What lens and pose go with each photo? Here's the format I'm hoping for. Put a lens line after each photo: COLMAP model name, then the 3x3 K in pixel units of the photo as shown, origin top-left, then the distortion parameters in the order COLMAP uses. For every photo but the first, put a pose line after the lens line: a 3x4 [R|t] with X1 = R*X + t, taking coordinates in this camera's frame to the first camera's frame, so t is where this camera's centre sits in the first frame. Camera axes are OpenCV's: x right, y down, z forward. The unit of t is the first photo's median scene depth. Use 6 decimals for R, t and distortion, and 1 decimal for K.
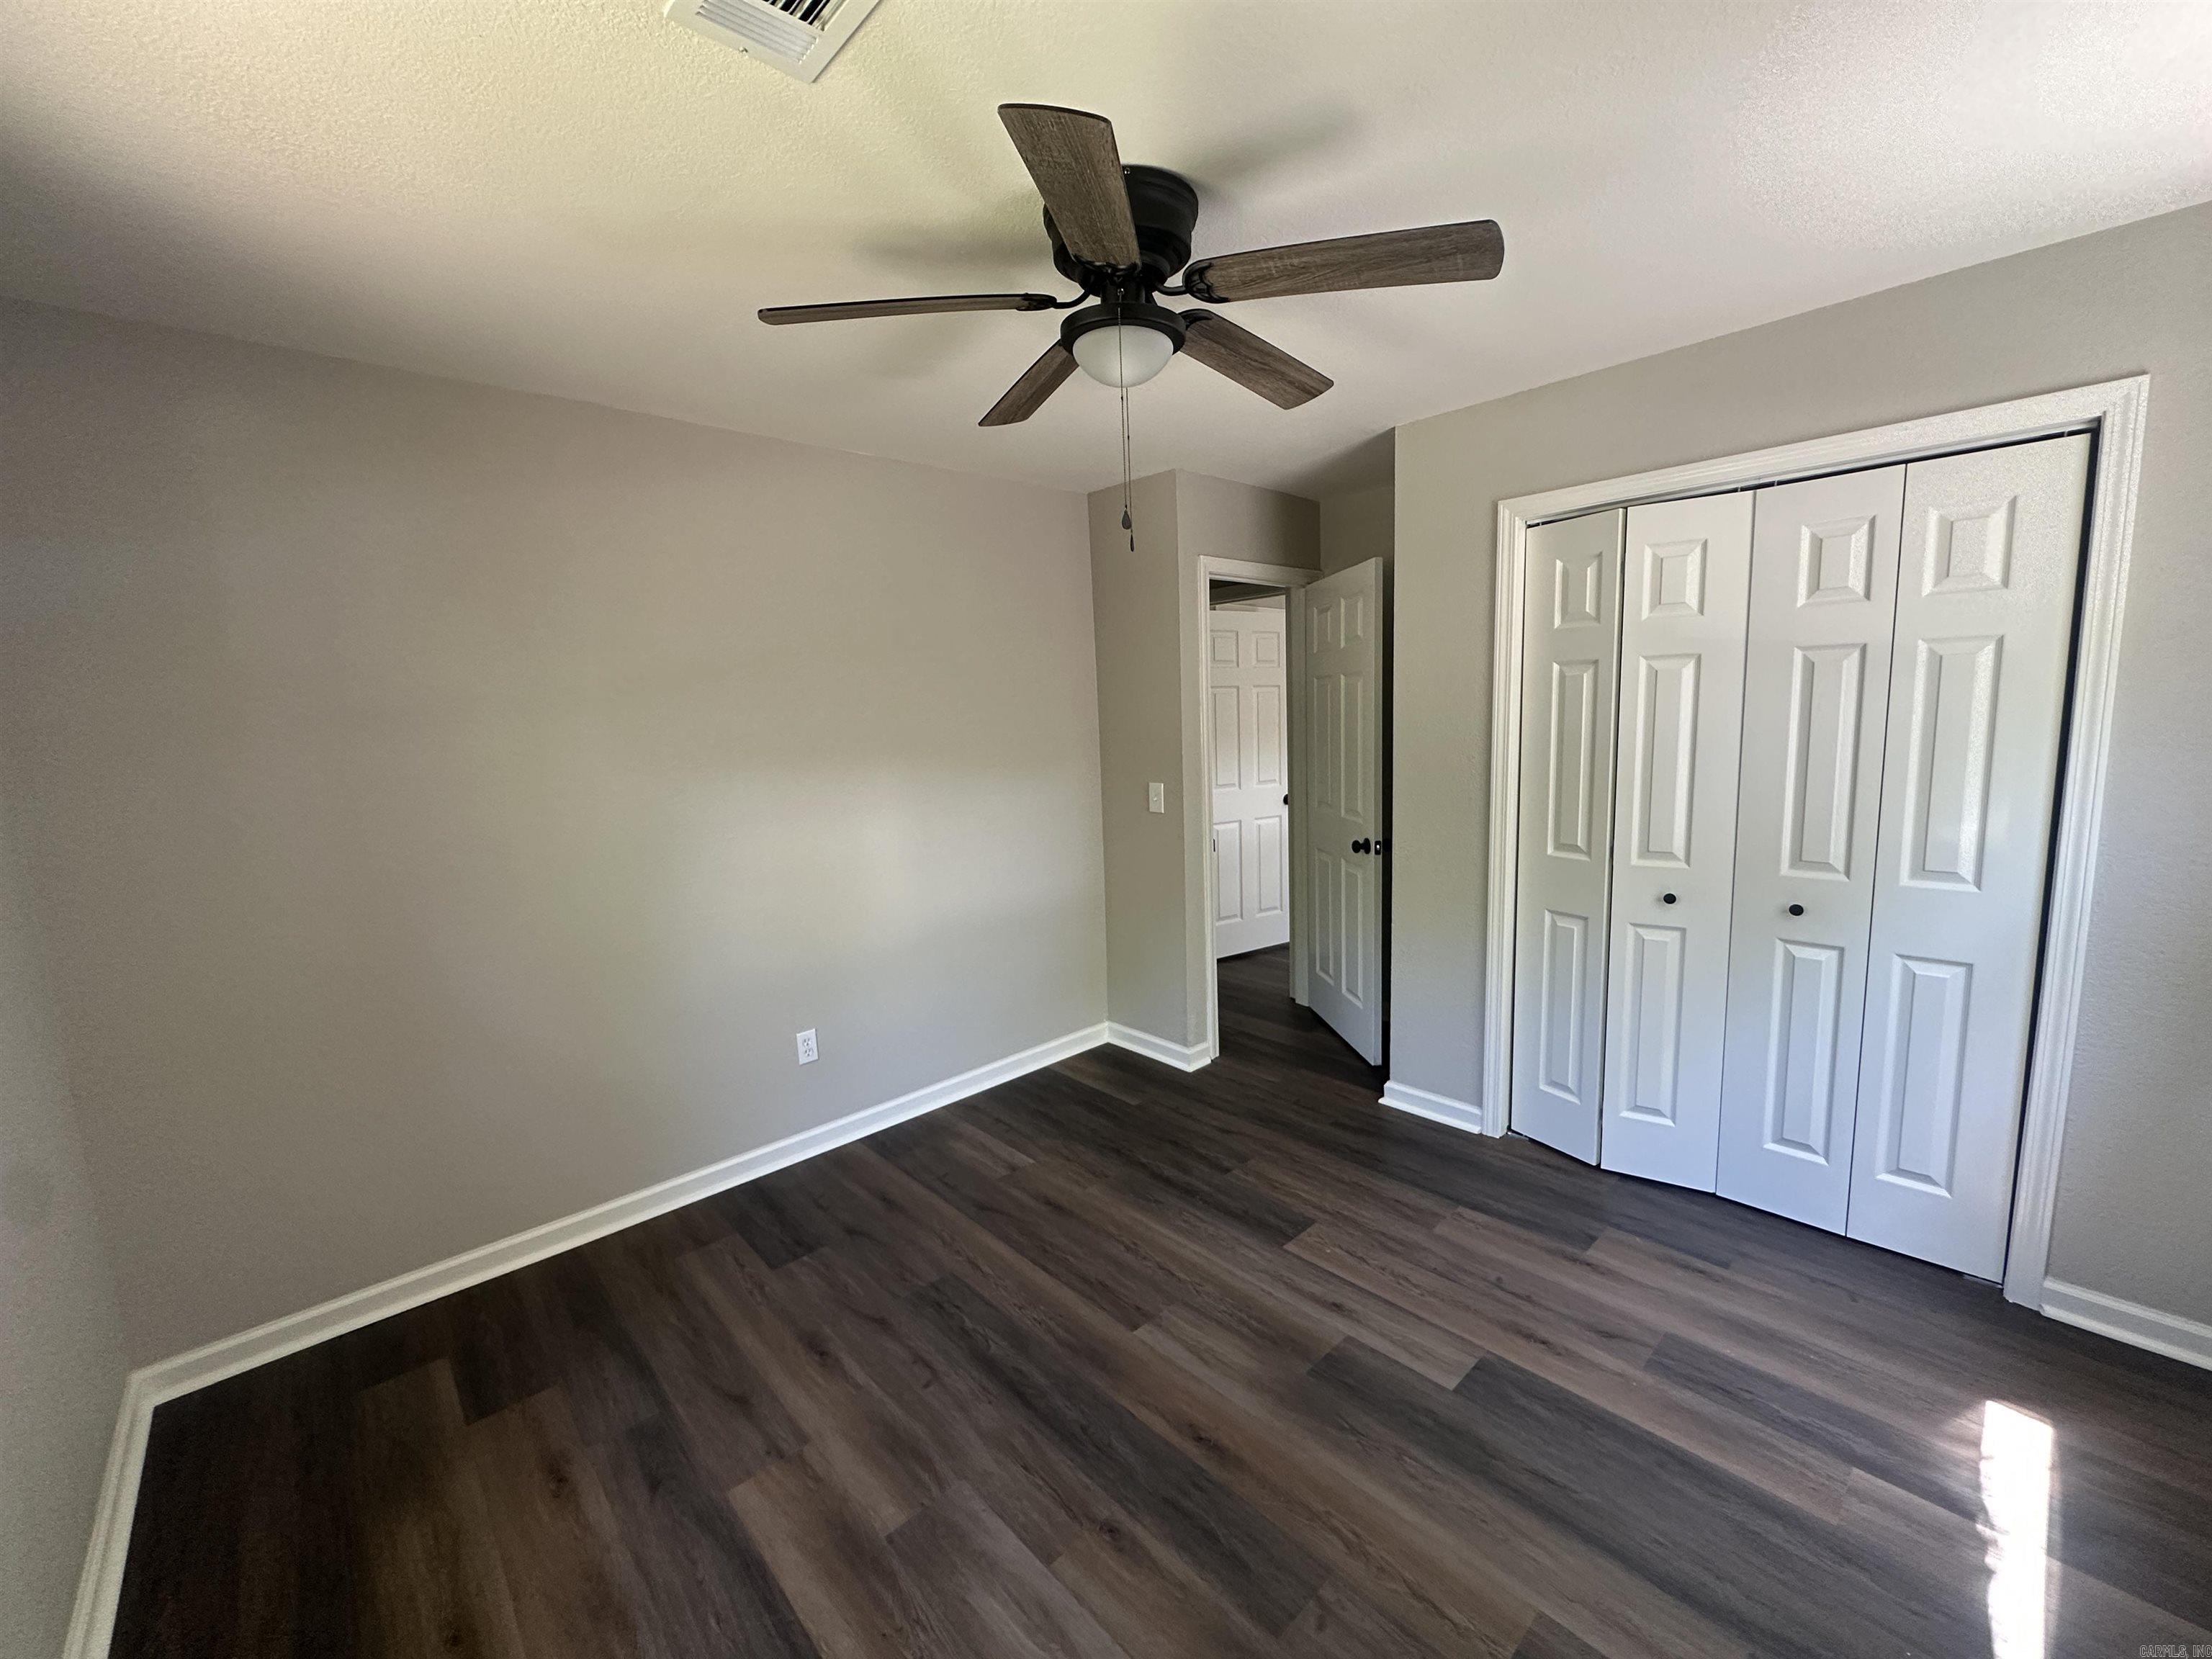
lens RADIAL K [[885.7, 0, 1108.4], [0, 885.7, 828.5], [0, 0, 1]] dist [-0.003426, -0.000131]
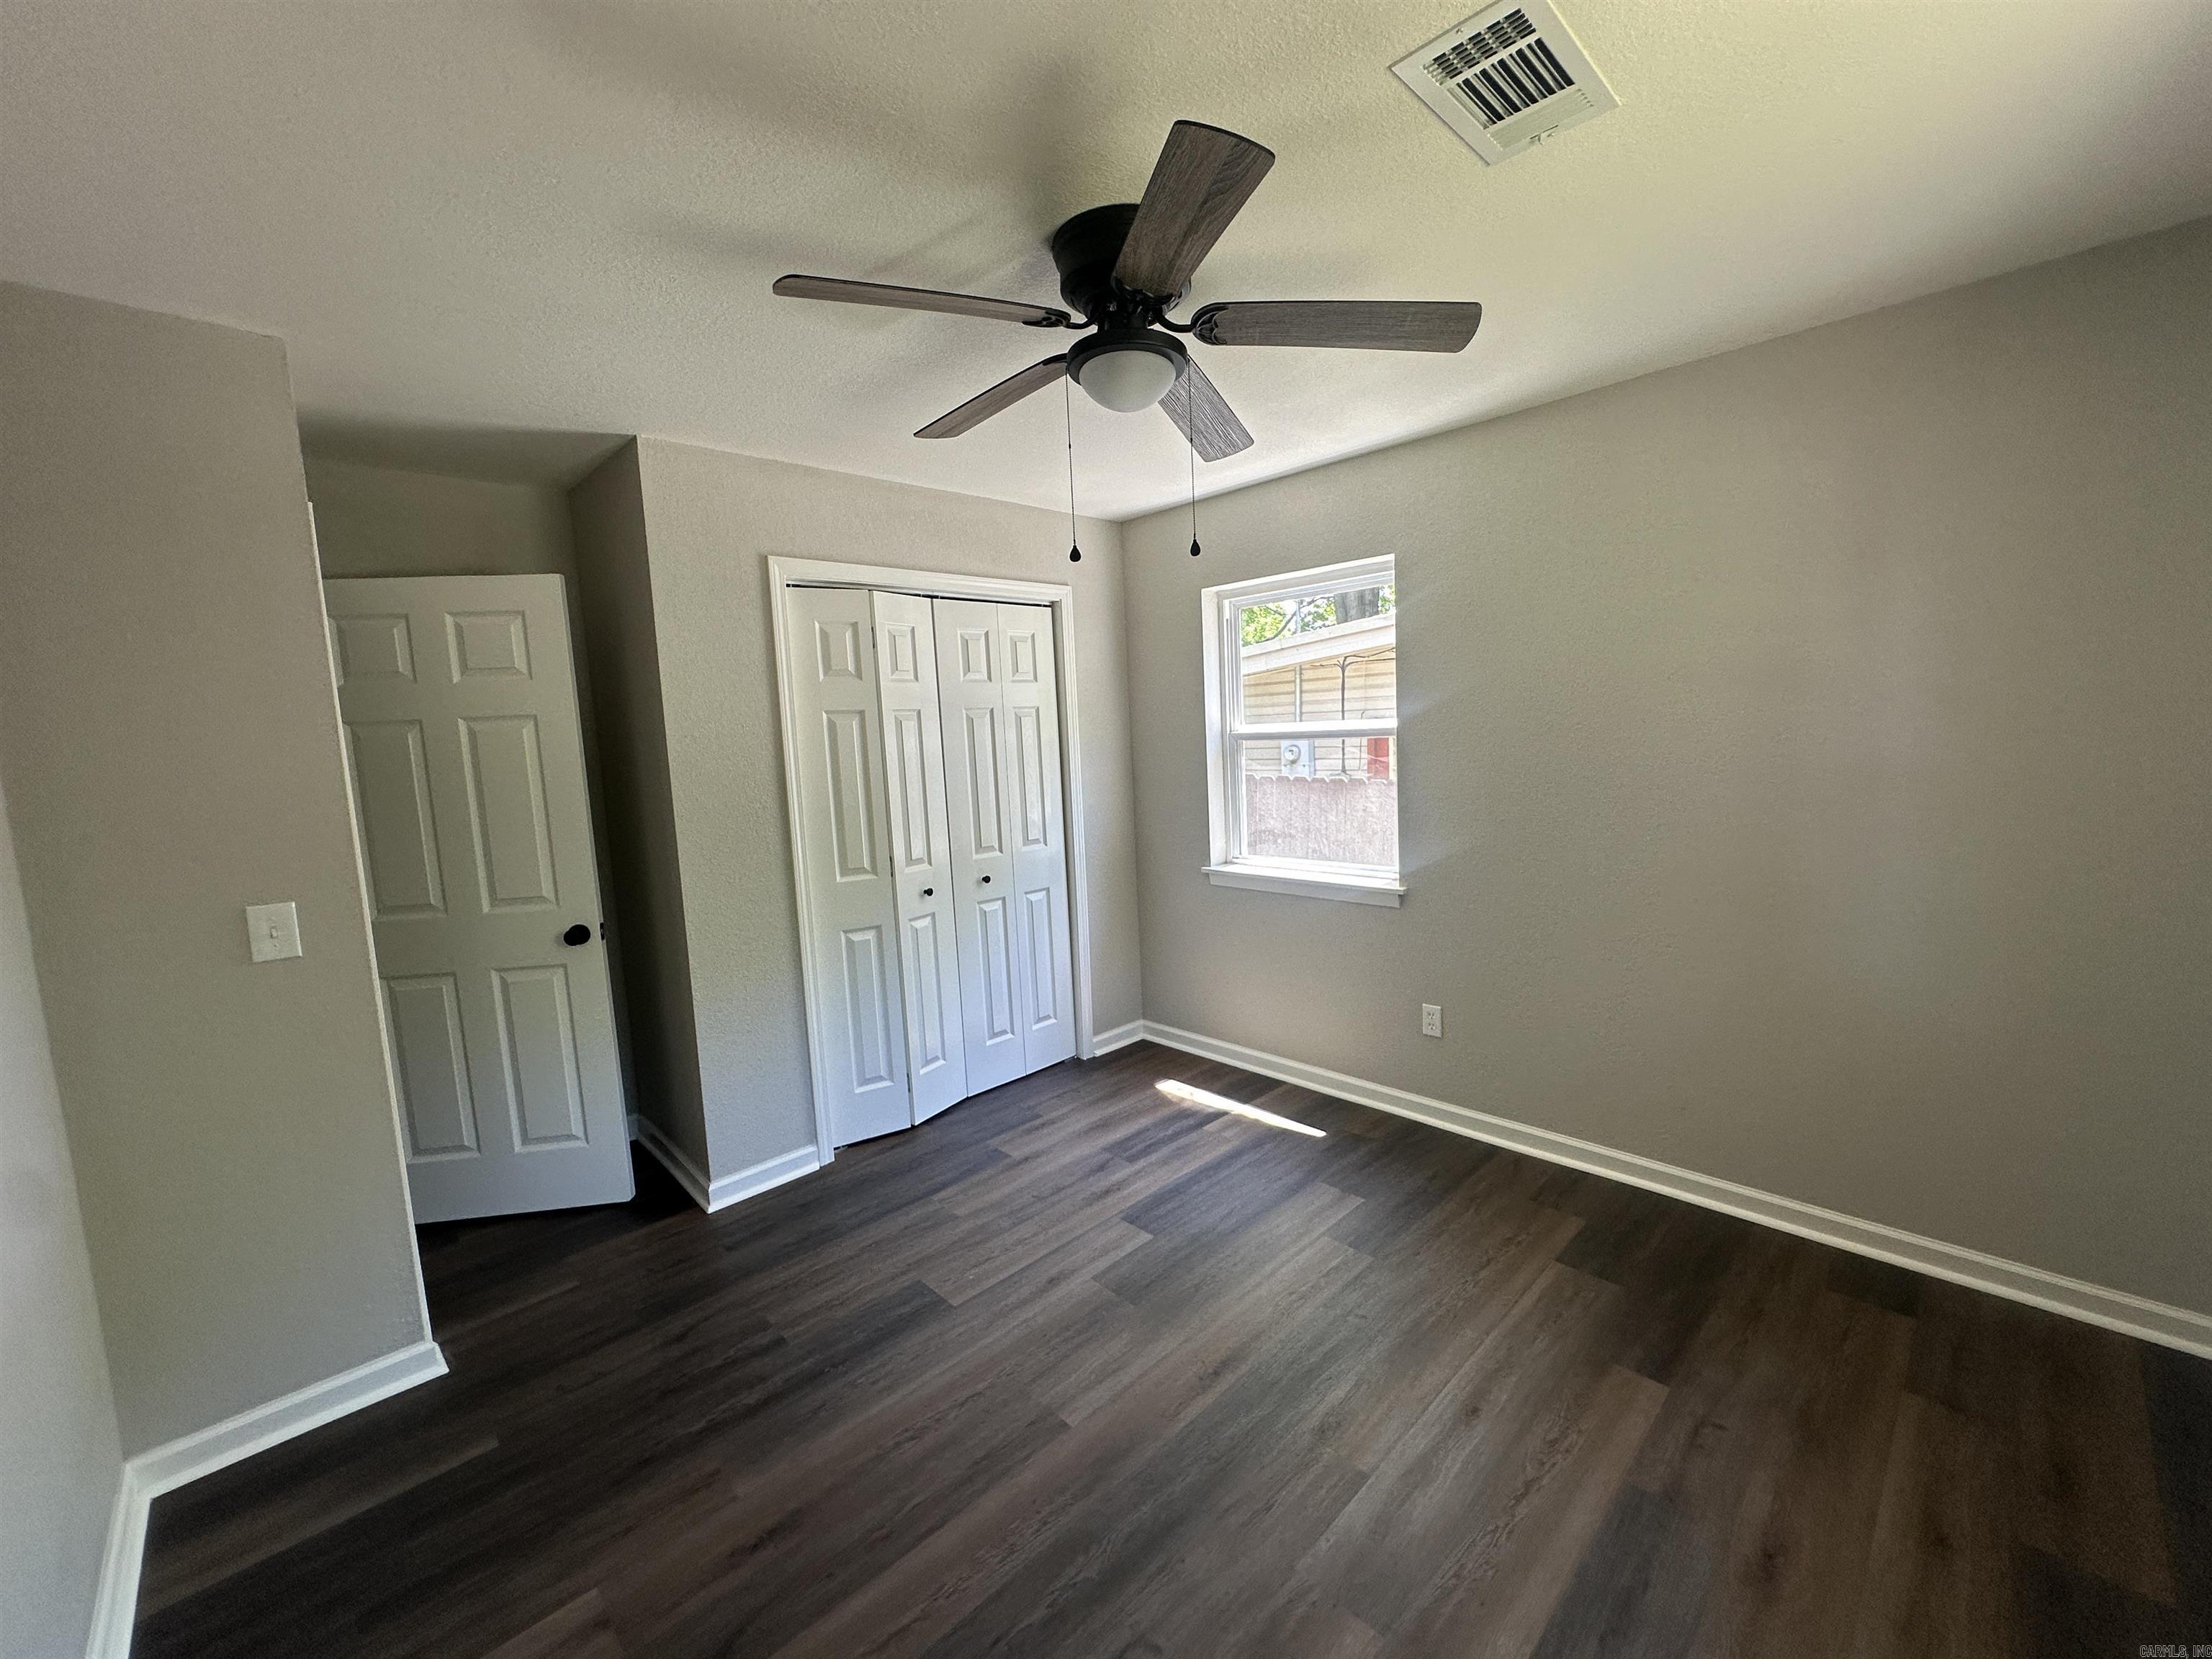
lens RADIAL K [[885.7, 0, 1108.4], [0, 885.7, 828.5], [0, 0, 1]] dist [-0.003426, -0.000131]
pose [[-0.014136, -0.074789, 0.997099, -0.714044], [0.180076, 0.980704, 0.076113, -0.069378], [-0.983551, 0.180630, -0.000396, 0.754235]]
